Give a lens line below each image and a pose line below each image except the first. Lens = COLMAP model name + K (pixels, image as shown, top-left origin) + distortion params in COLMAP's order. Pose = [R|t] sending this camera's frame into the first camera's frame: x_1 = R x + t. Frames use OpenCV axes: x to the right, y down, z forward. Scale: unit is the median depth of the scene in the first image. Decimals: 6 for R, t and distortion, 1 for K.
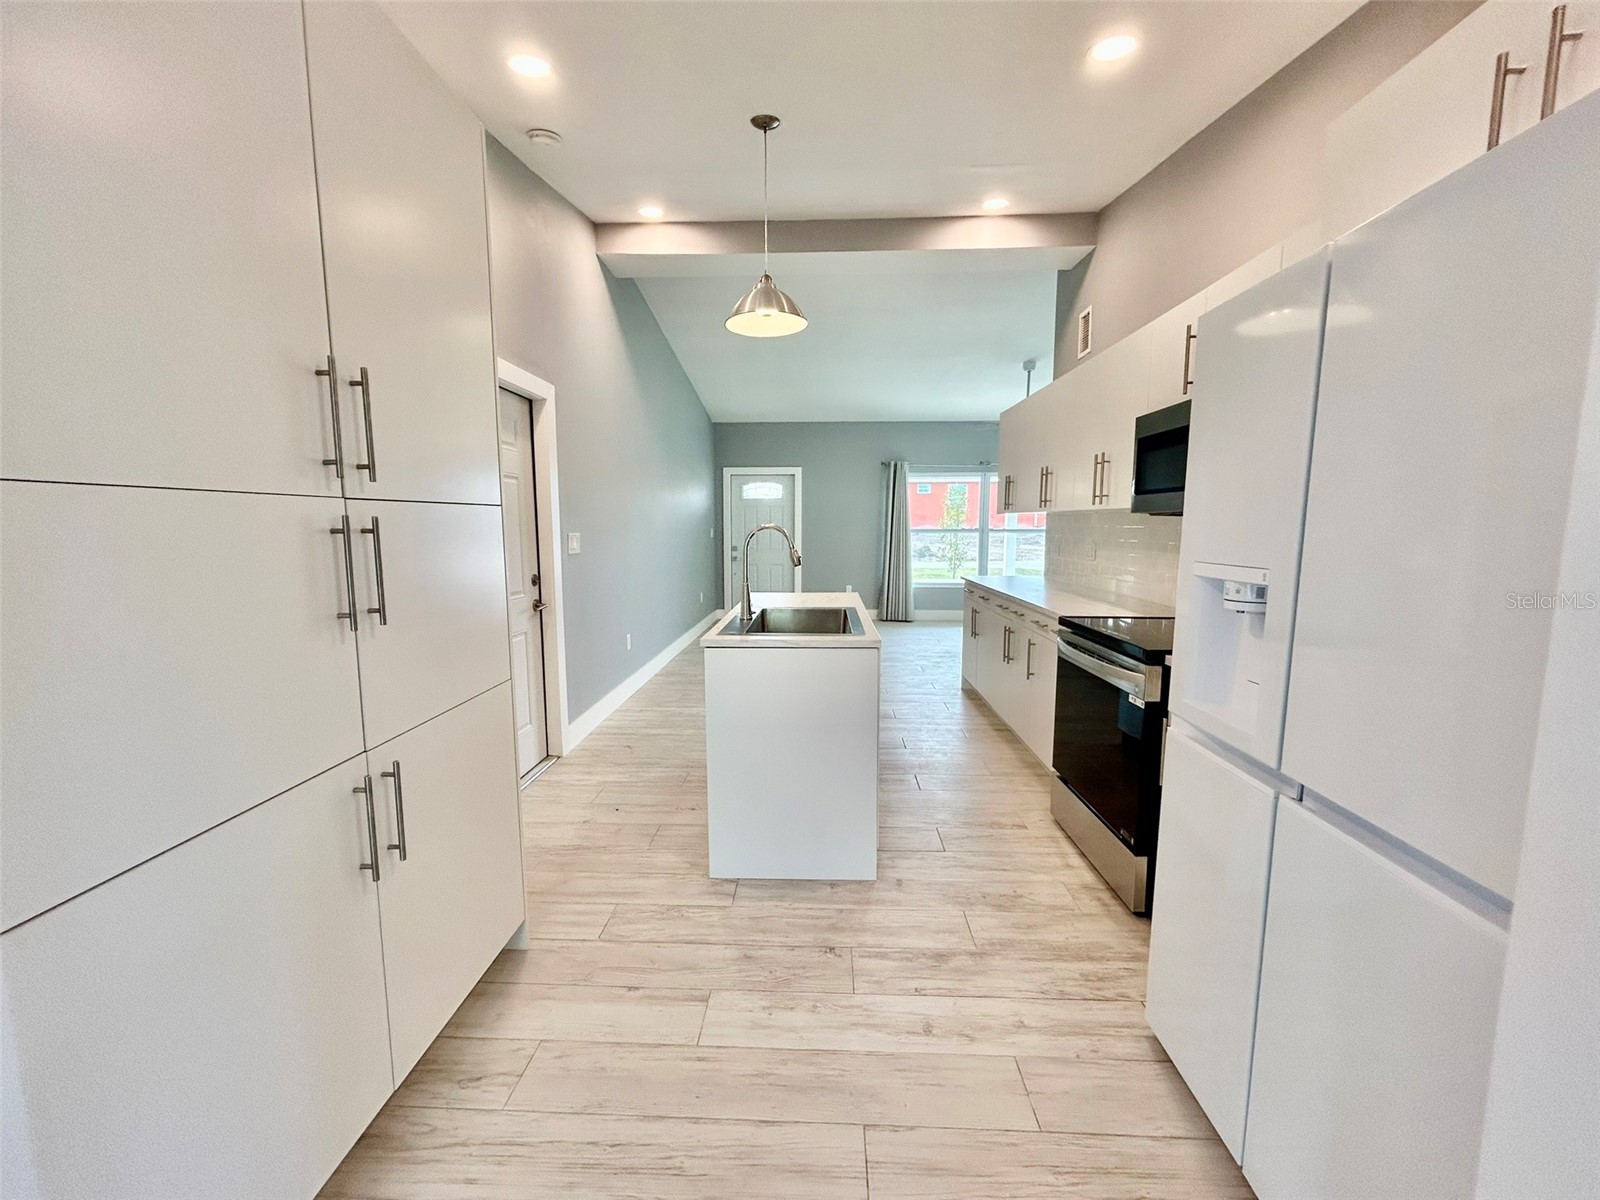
lens RADIAL K [[645.1, 0, 797.4], [0, 645.1, 597.1], [0, 0, 1]] dist [0.002963, -0.000039]
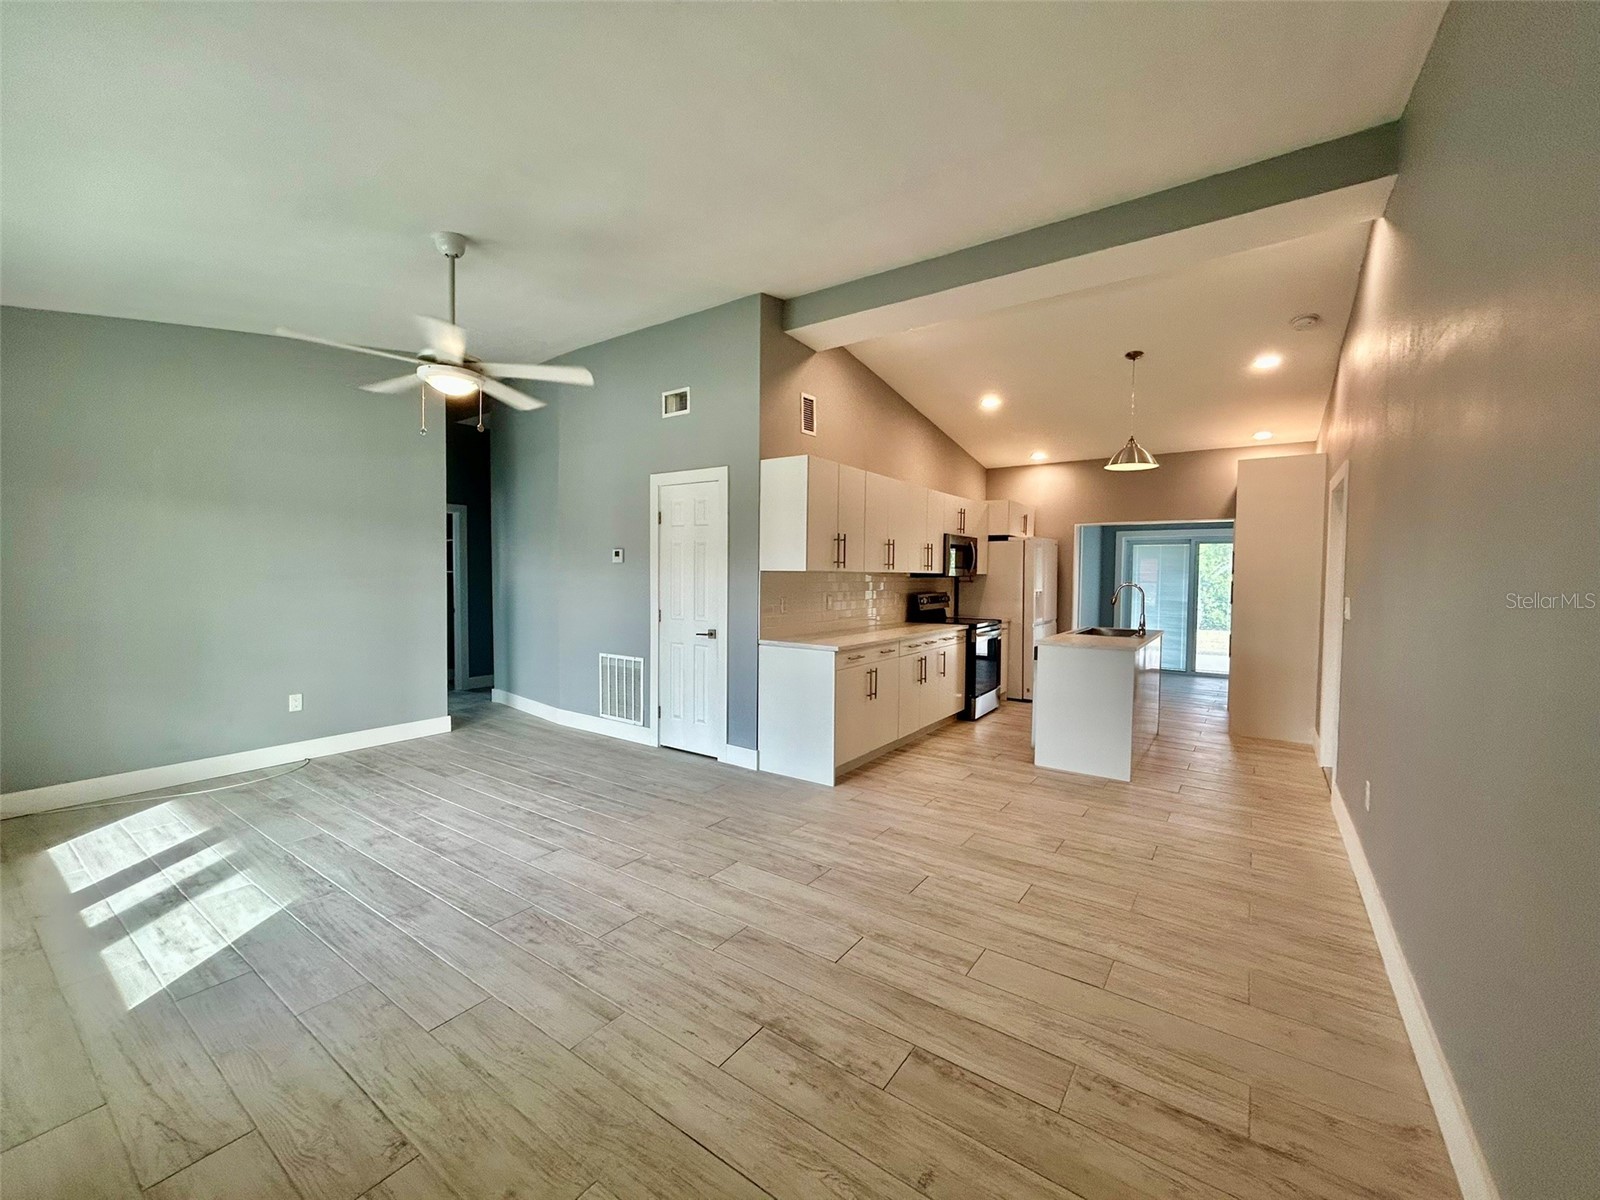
lens RADIAL K [[645.1, 0, 795.9], [0, 645.1, 598.1], [0, 0, 1]] dist [0.002963, -0.000039]
pose [[-0.837355, -0.027470, 0.545969, -0.252622], [0.055773, 0.989232, 0.135312, -0.369441], [-0.543807, 0.143754, -0.826807, 3.019581]]
